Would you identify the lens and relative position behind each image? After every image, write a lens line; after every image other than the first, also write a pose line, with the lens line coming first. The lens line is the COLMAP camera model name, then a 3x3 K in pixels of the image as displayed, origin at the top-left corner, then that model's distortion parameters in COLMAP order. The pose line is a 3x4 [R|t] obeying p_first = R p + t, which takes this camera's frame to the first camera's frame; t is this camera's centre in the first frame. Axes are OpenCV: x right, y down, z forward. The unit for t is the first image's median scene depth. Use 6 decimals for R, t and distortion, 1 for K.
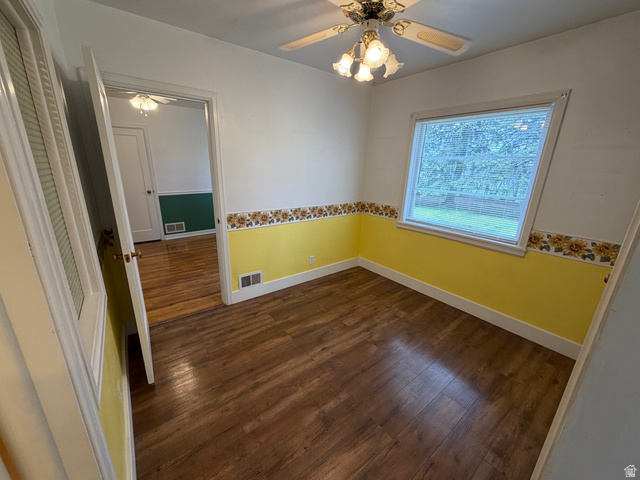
lens RADIAL K [[253.8, 0, 316.8], [0, 253.8, 241.9], [0, 0, 1]] dist [-0.001121, -0.000077]
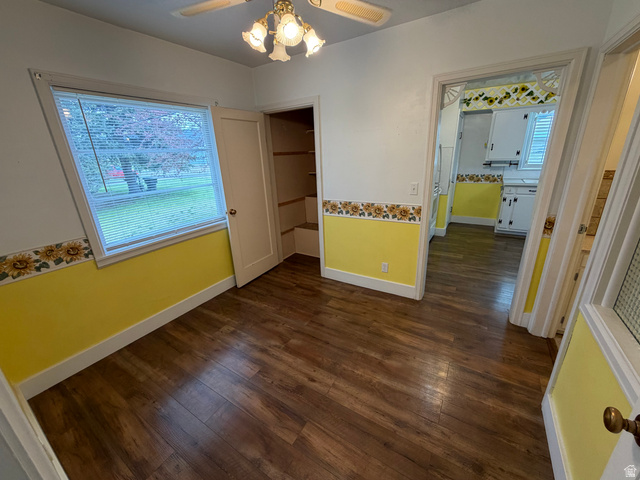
lens RADIAL K [[253.8, 0, 321.1], [0, 253.8, 241.2], [0, 0, 1]] dist [-0.001121, -0.000077]
pose [[-0.356417, -0.314624, 0.879761, -0.531546], [0.307275, 0.849750, 0.428378, -0.291307], [-0.882355, 0.423009, -0.206189, 0.883380]]
